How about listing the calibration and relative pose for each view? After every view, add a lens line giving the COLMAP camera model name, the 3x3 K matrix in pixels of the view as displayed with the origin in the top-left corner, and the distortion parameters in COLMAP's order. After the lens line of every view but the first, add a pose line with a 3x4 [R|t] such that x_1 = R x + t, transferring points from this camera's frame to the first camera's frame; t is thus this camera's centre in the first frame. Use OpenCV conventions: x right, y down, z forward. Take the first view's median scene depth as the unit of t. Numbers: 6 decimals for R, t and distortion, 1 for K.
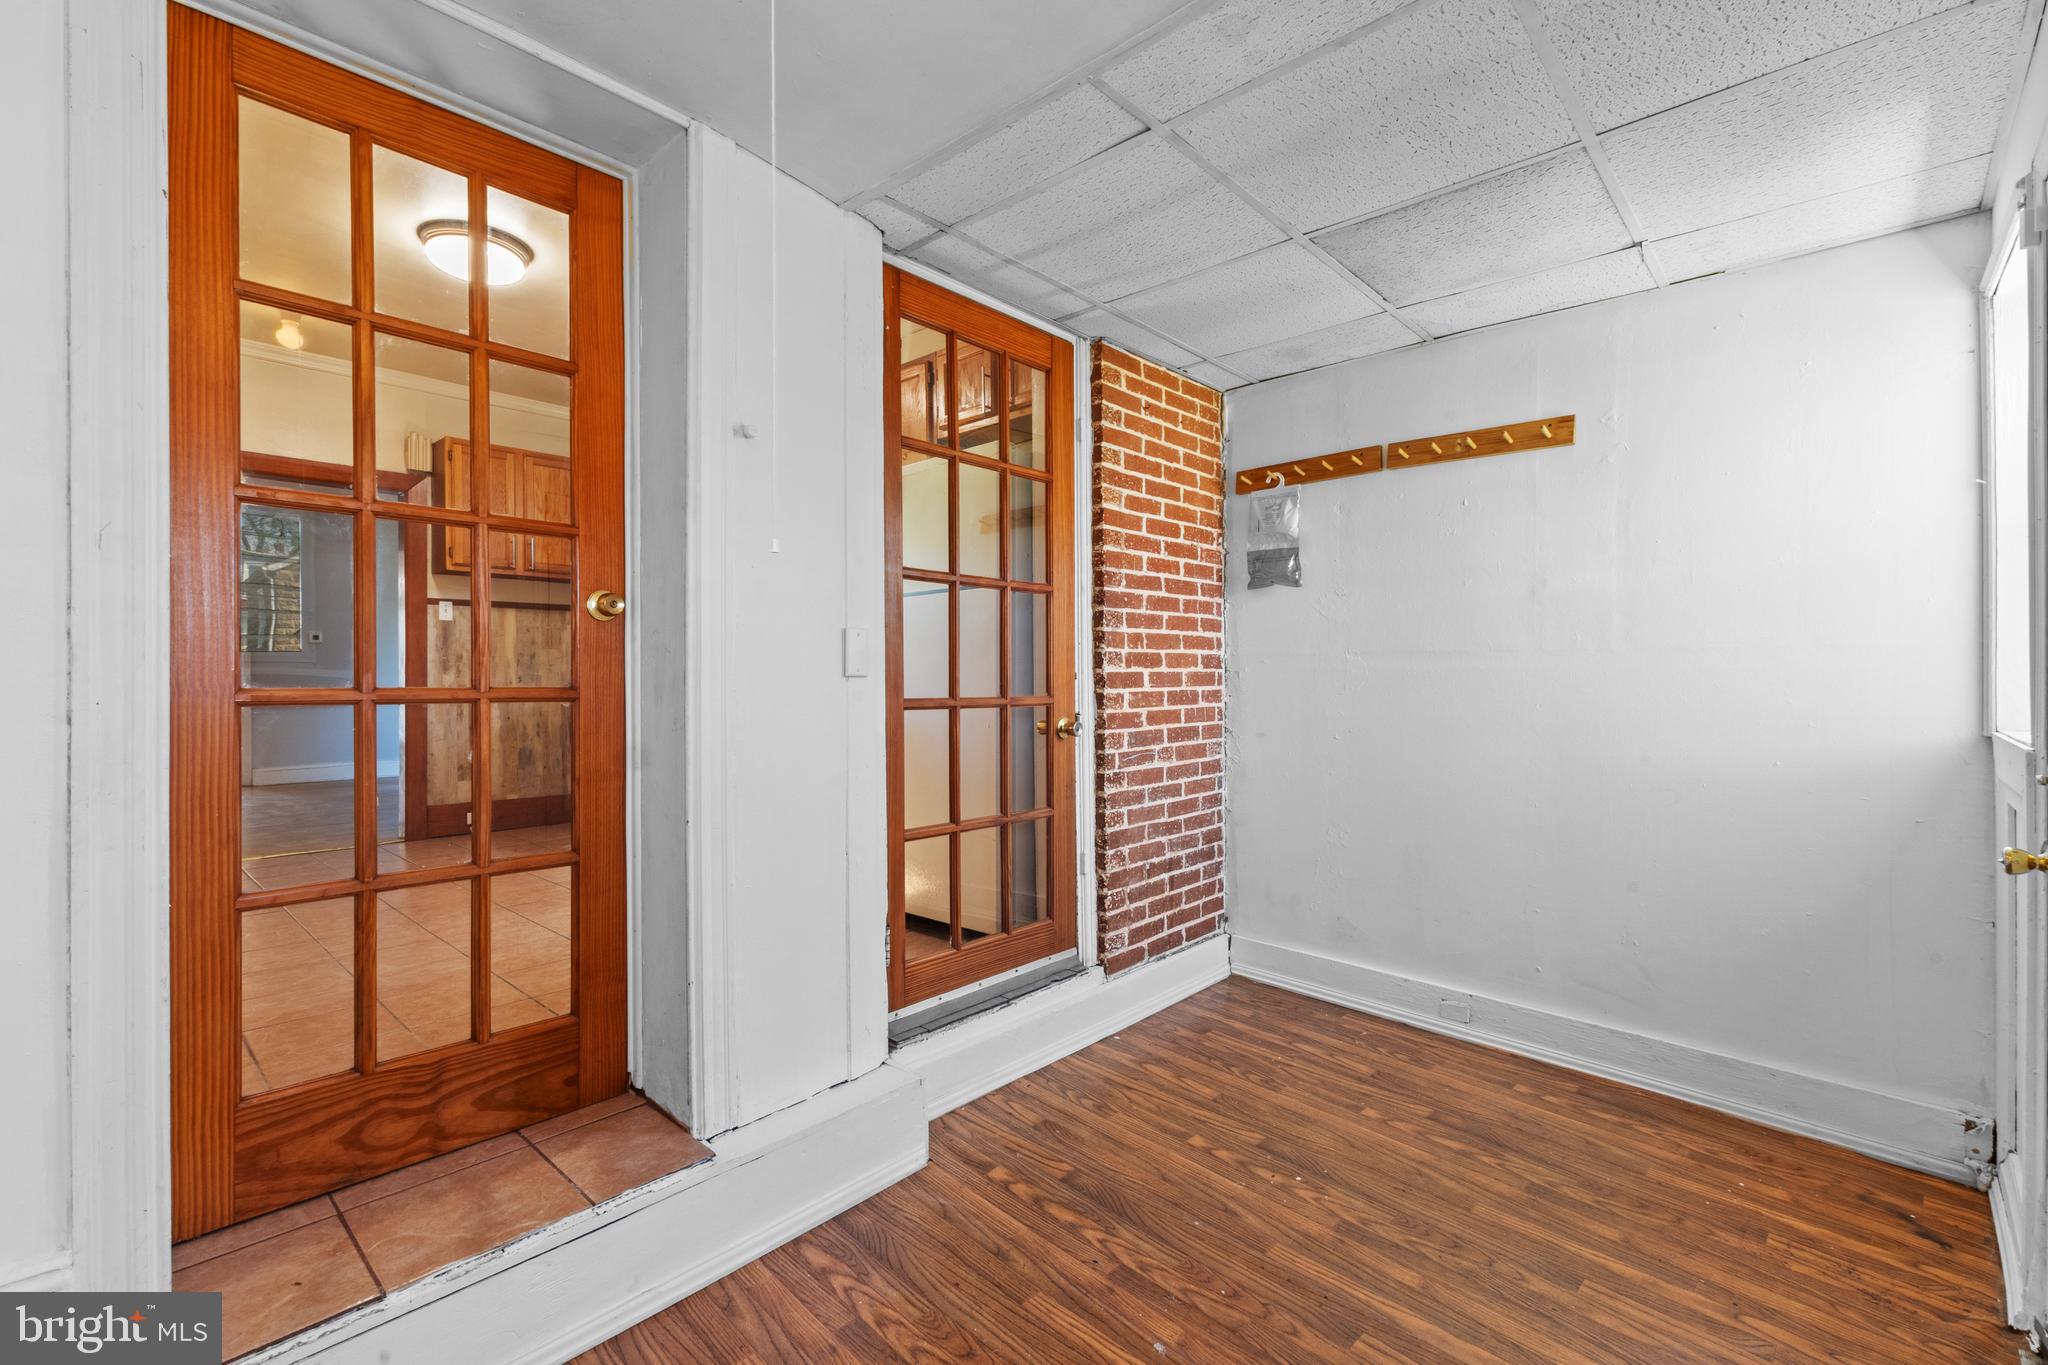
lens RADIAL K [[889.9, 0, 1031.4], [0, 889.9, 676.8], [0, 0, 1]] dist [0.000544, -0.000116]
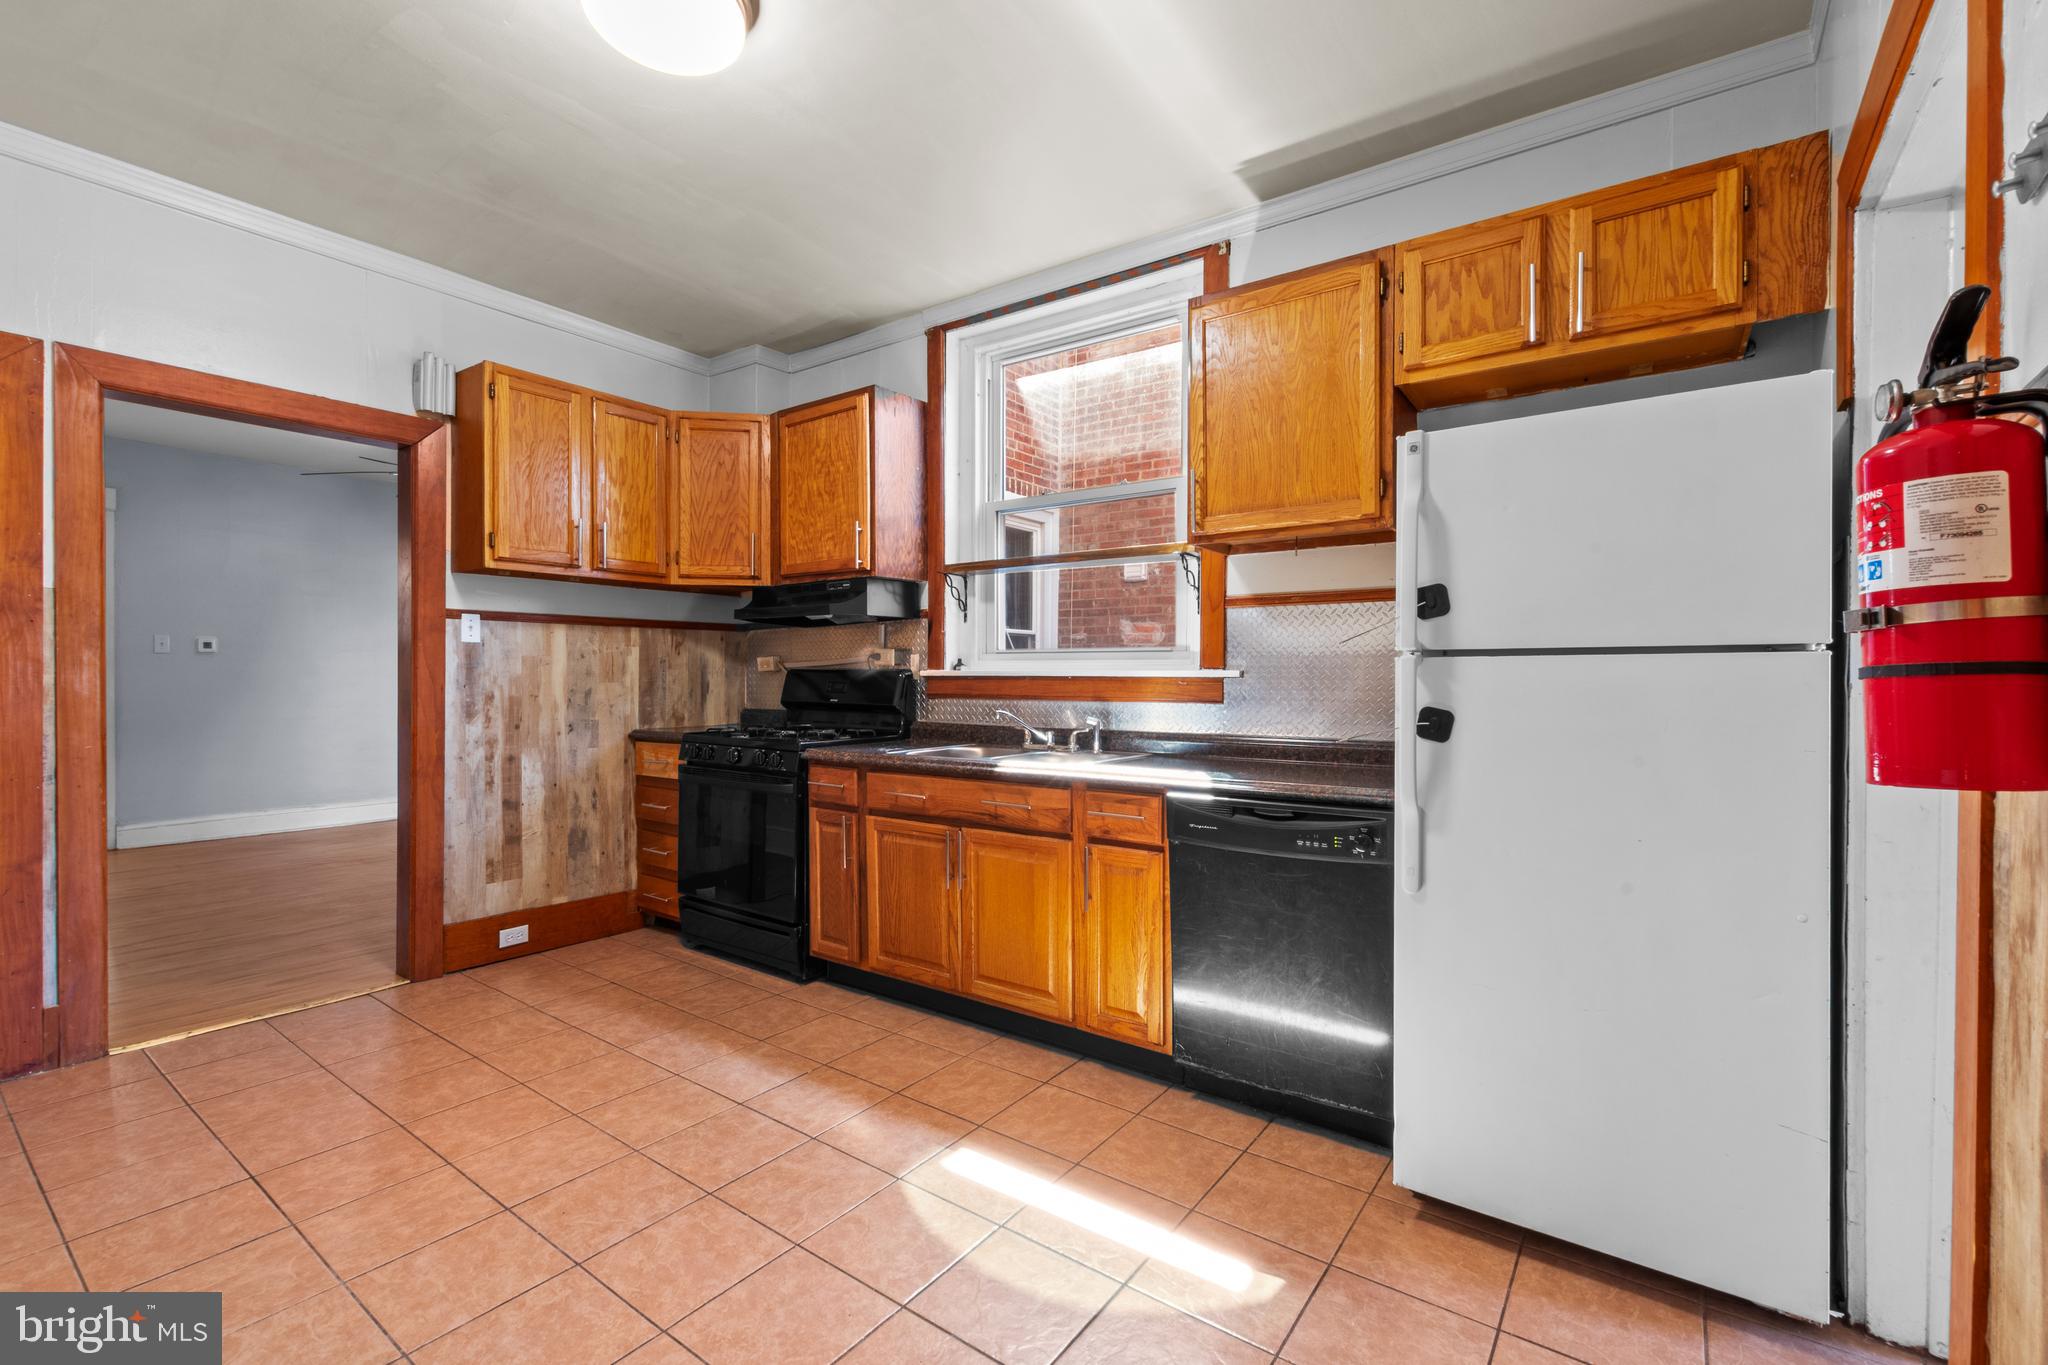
lens RADIAL K [[889.9, 0, 1004.3], [0, 889.9, 679.2], [0, 0, 1]] dist [0.000544, -0.000116]
pose [[0.995278, 0.012105, 0.096312, -0.324251], [-0.013071, 0.999870, 0.009402, -0.047277], [-0.096186, -0.010617, 0.995307, 0.301111]]
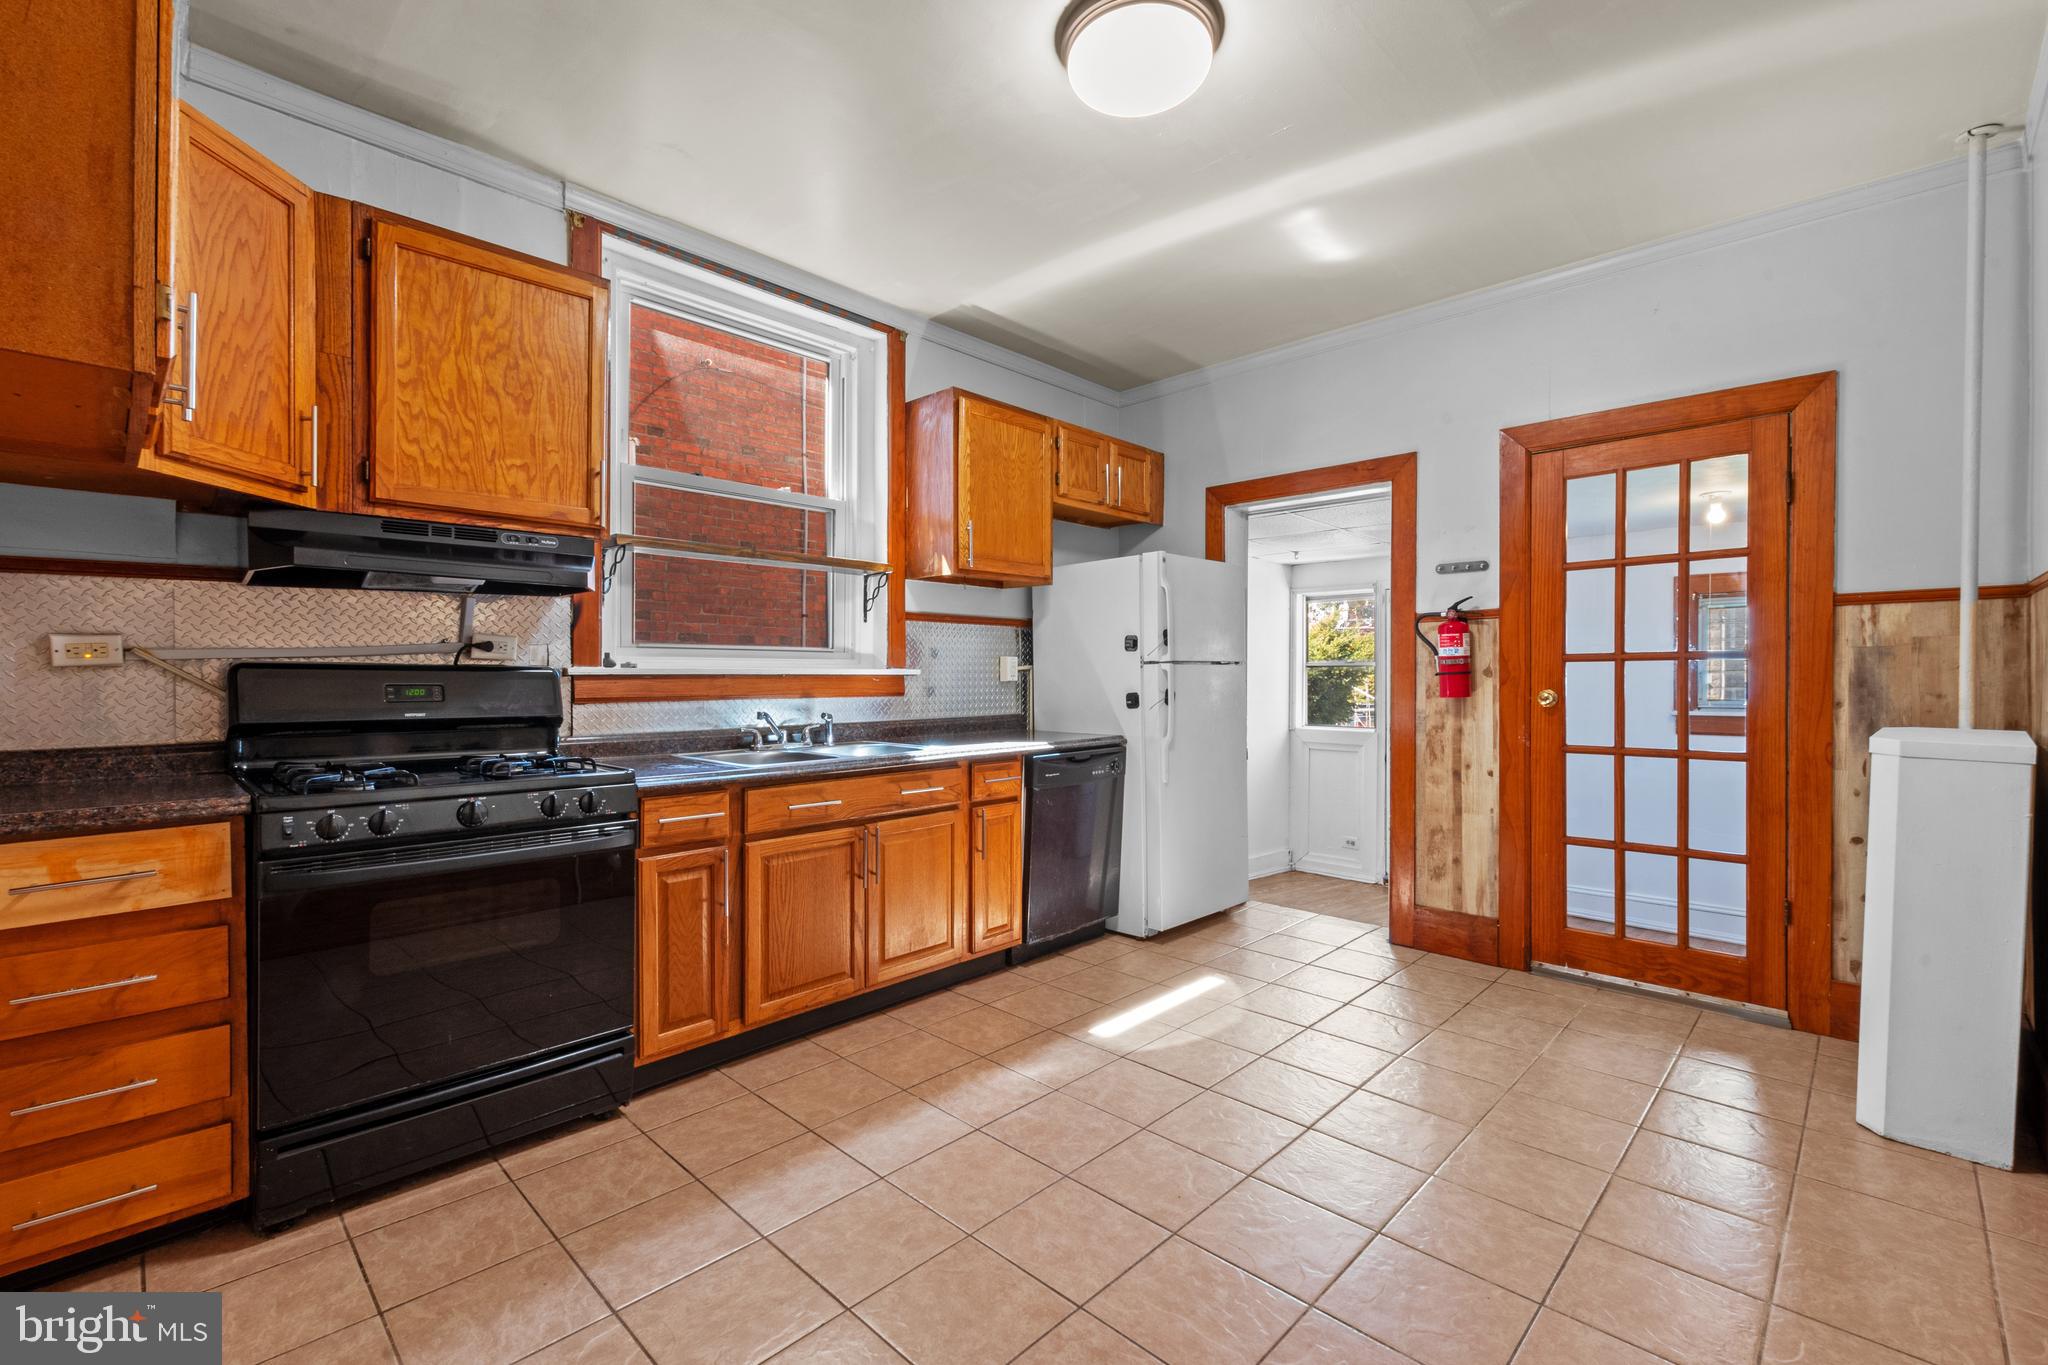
lens RADIAL K [[889.9, 0, 1011.3], [0, 889.9, 682.2], [0, 0, 1]] dist [0.000544, -0.000116]
pose [[0.033426, 0.000719, 0.999441, -0.866510], [-0.006555, 0.999978, -0.000500, -0.039136], [-0.999420, -0.006535, 0.033430, 0.757495]]
